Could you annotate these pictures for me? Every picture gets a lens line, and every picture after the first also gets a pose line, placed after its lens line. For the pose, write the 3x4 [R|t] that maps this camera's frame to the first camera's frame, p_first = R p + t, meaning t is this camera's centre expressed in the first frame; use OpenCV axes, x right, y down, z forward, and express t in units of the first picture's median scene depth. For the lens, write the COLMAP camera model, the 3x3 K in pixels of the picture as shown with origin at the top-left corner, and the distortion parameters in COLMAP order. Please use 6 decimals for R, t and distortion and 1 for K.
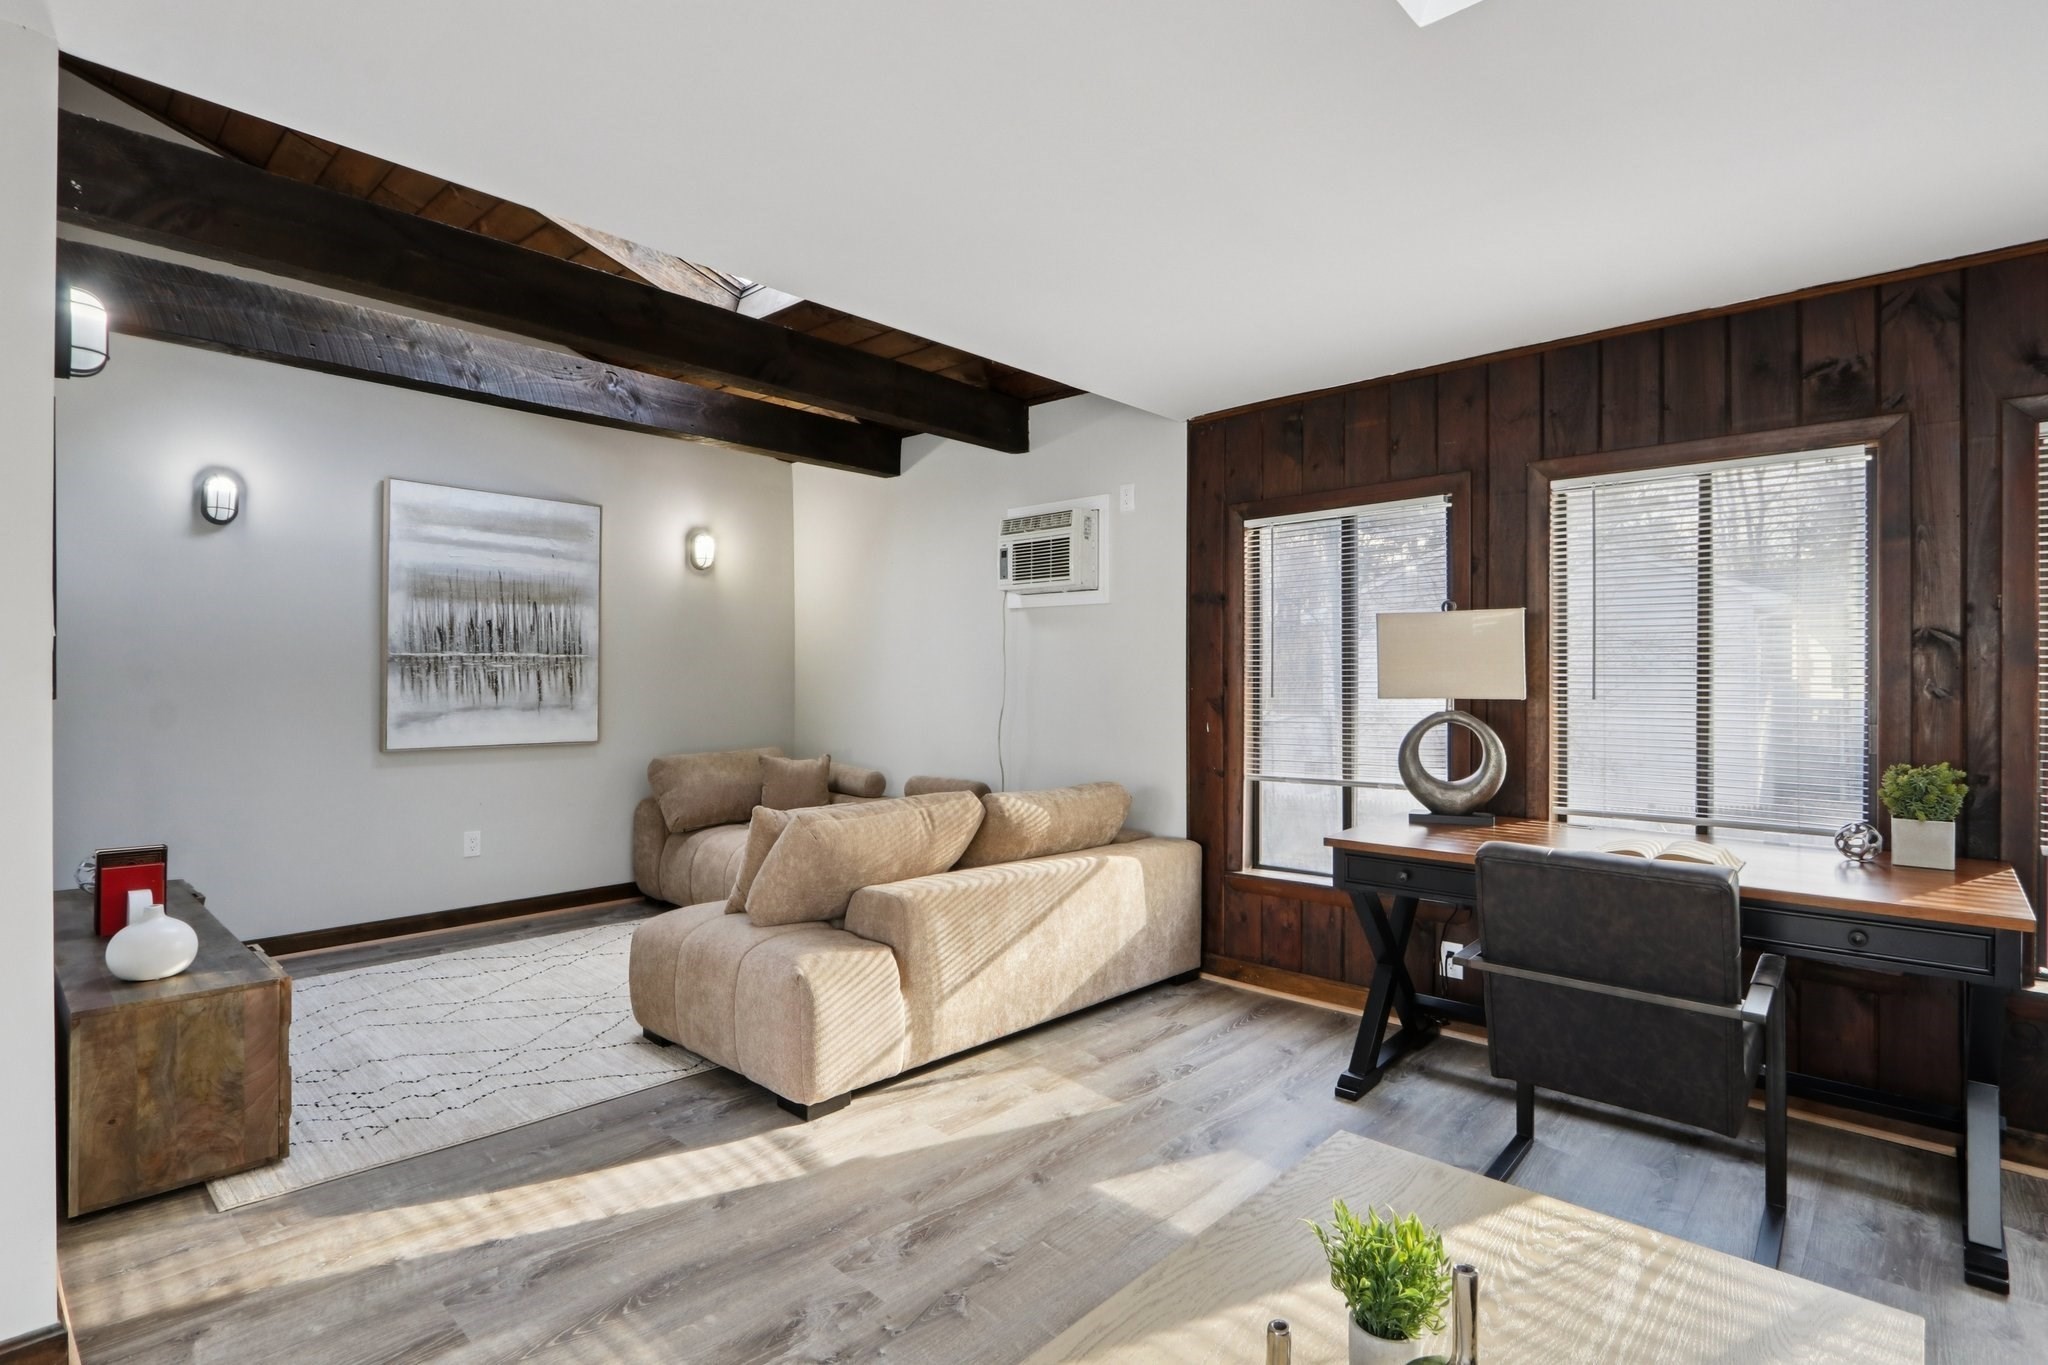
lens RADIAL K [[1002.0, 0, 1014.2], [0, 1002.0, 680.1], [0, 0, 1]] dist [-0.014756, 0.000844]
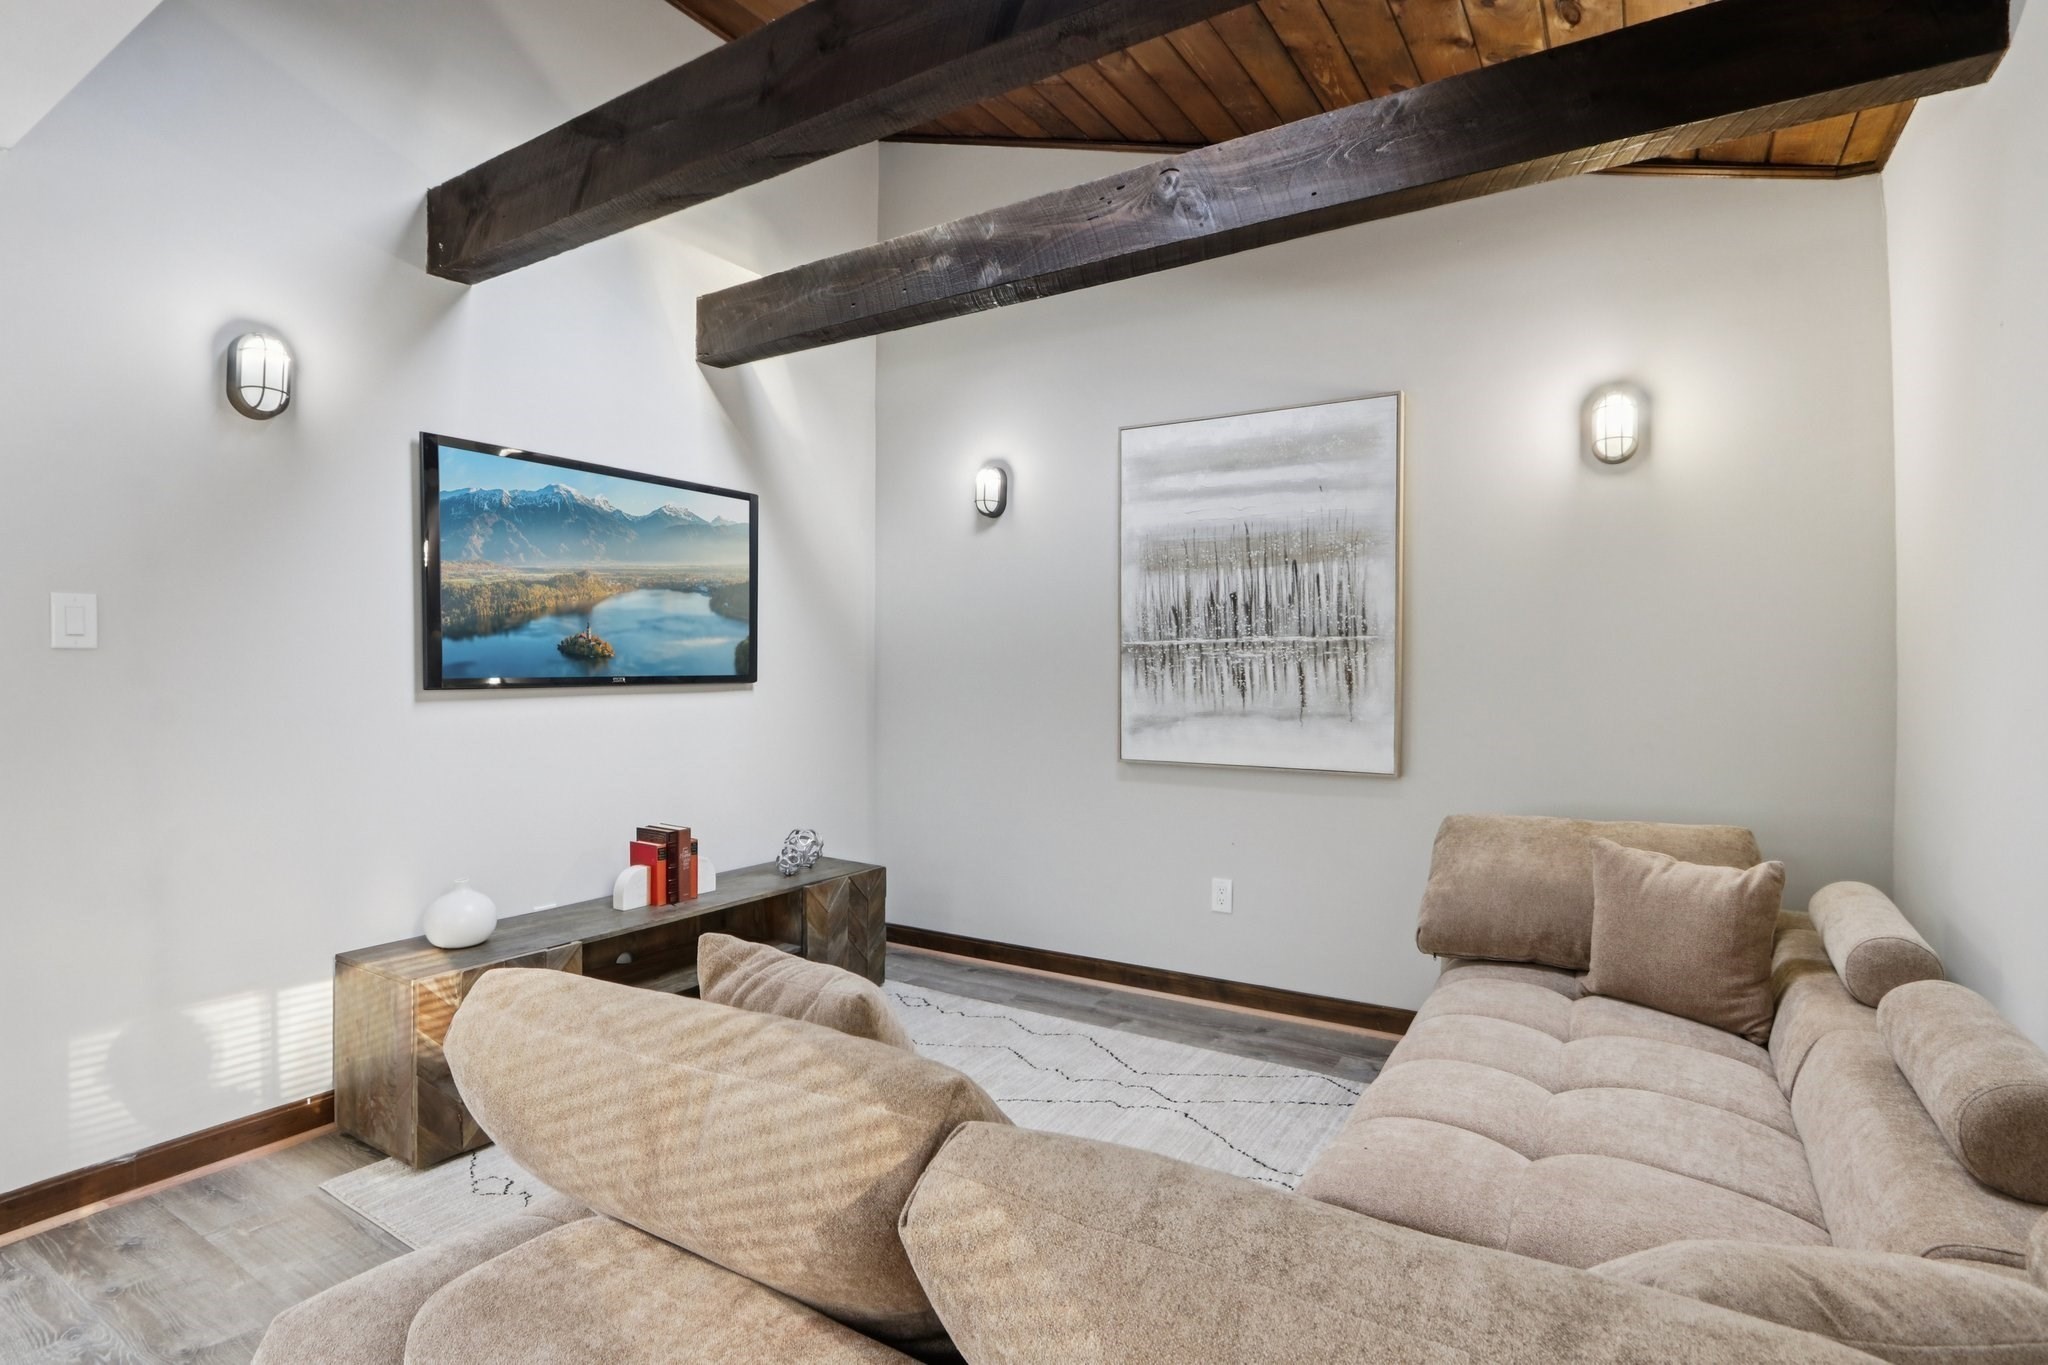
lens RADIAL K [[1003.8, 0, 1024.3], [0, 1003.8, 684.6], [0, 0, 1]] dist [-0.017237, 0.000340]
pose [[0.188783, 0.006223, -0.981999, 0.134003], [-0.005865, 0.999969, 0.005210, 0.003207], [0.982001, 0.004775, 0.188814, 0.592754]]
